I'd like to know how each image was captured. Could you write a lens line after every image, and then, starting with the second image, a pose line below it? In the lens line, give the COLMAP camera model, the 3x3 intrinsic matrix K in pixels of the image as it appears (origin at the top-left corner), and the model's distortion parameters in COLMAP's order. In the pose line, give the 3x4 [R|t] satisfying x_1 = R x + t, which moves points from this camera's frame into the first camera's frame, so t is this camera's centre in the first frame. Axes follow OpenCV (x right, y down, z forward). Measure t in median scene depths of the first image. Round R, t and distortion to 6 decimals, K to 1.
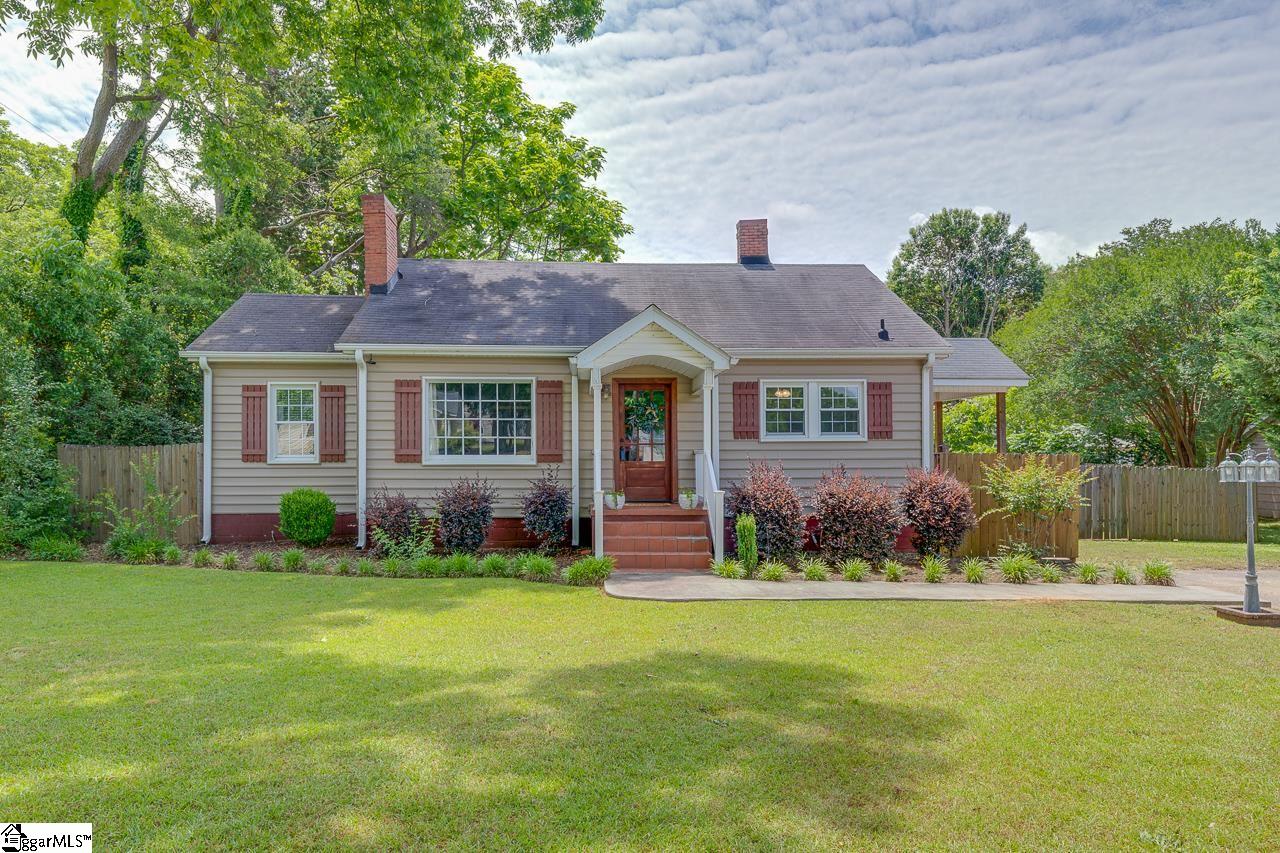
lens RADIAL K [[835.4, 0, 638.4], [0, 835.4, 490.9], [0, 0, 1]] dist [0.016523, 0.001149]
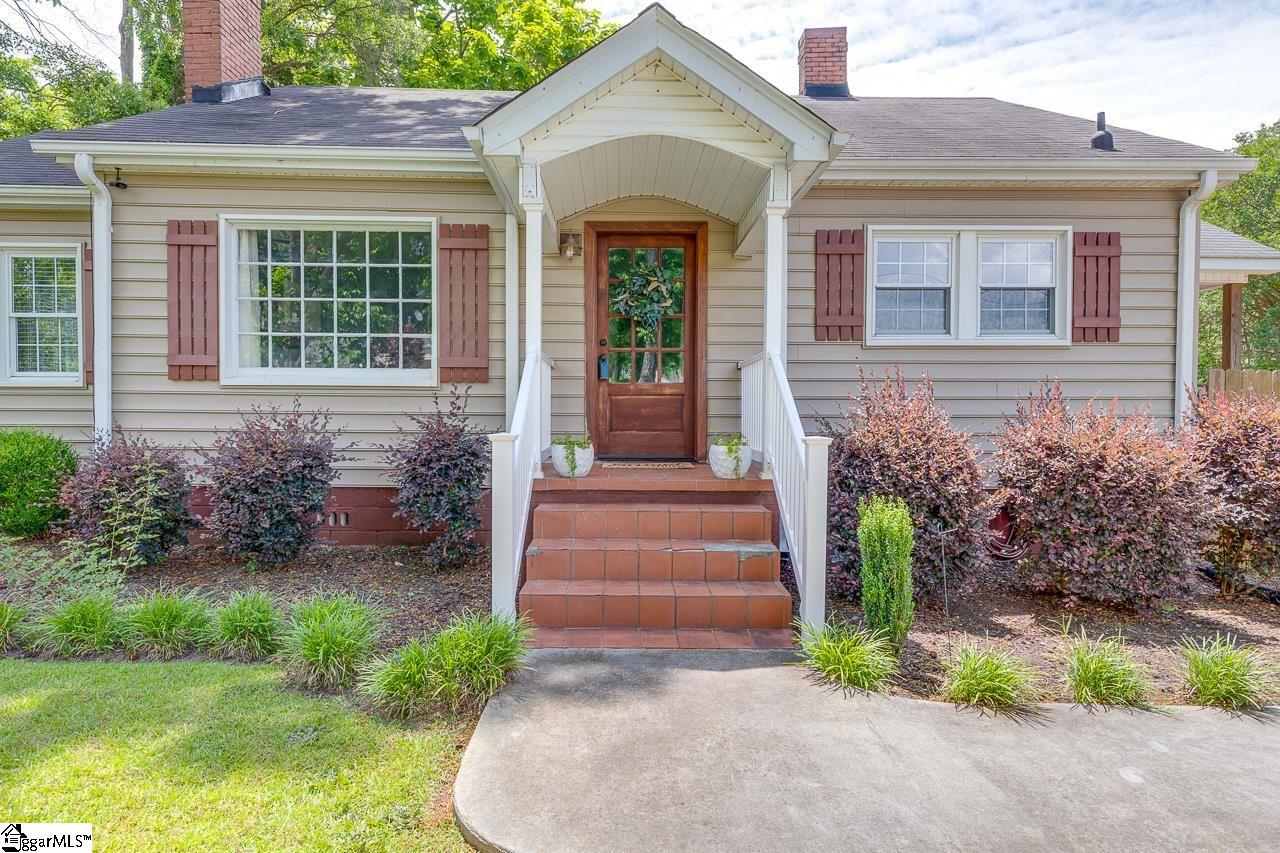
lens RADIAL K [[720.7, 0, 653.4], [0, 720.7, 421.5], [0, 0, 1]] dist [0.010807, 0.000008]
pose [[0.999583, 0.007659, -0.027859, 0.025737], [-0.008342, 0.999666, -0.024455, 0.000825], [0.027662, 0.024677, 0.999313, 0.546741]]
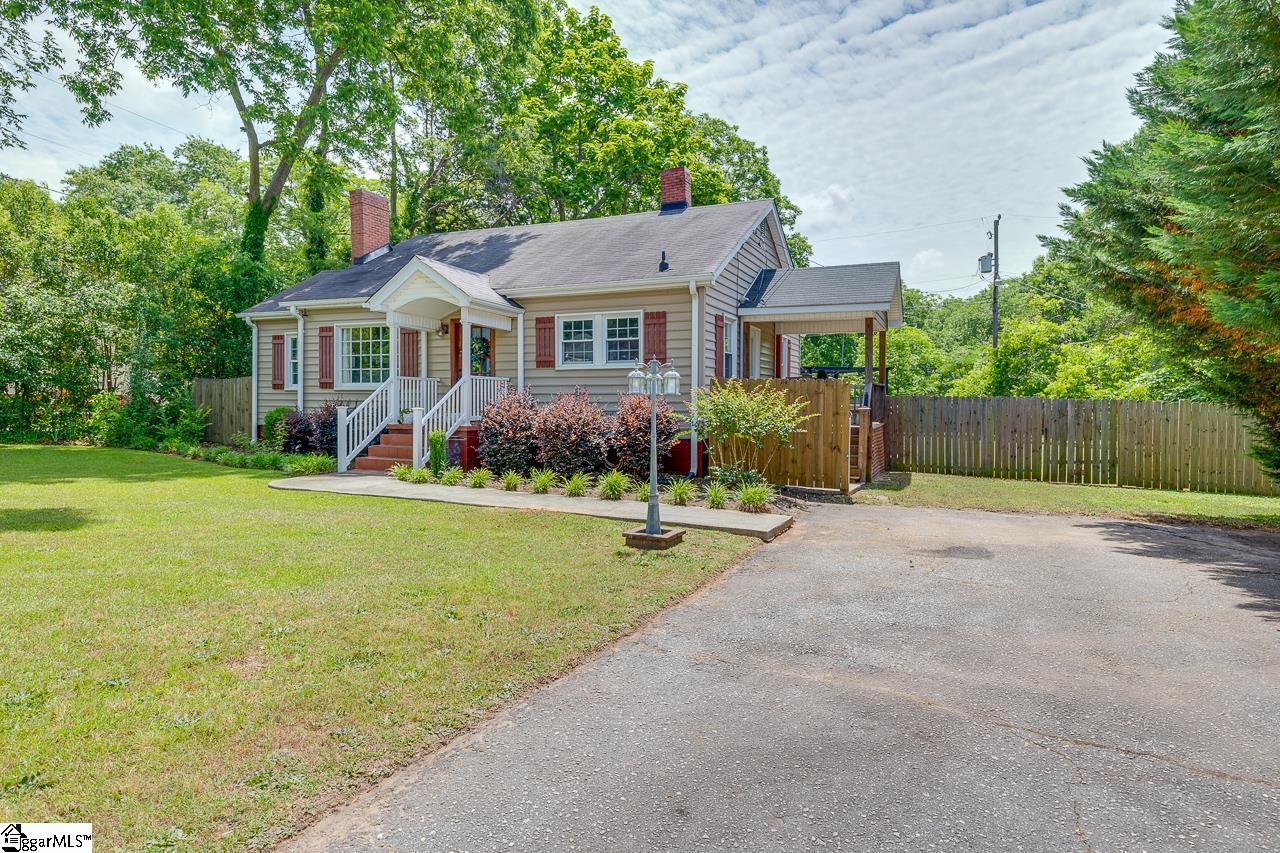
lens RADIAL K [[725.8, 0, 653.7], [0, 725.8, 412.0], [0, 0, 1]] dist [0.009168, 0.000008]
pose [[0.899886, 0.012213, -0.435953, 0.692592], [-0.024989, 0.999410, -0.023584, 0.017876], [0.435408, 0.032117, 0.899660, 0.178340]]
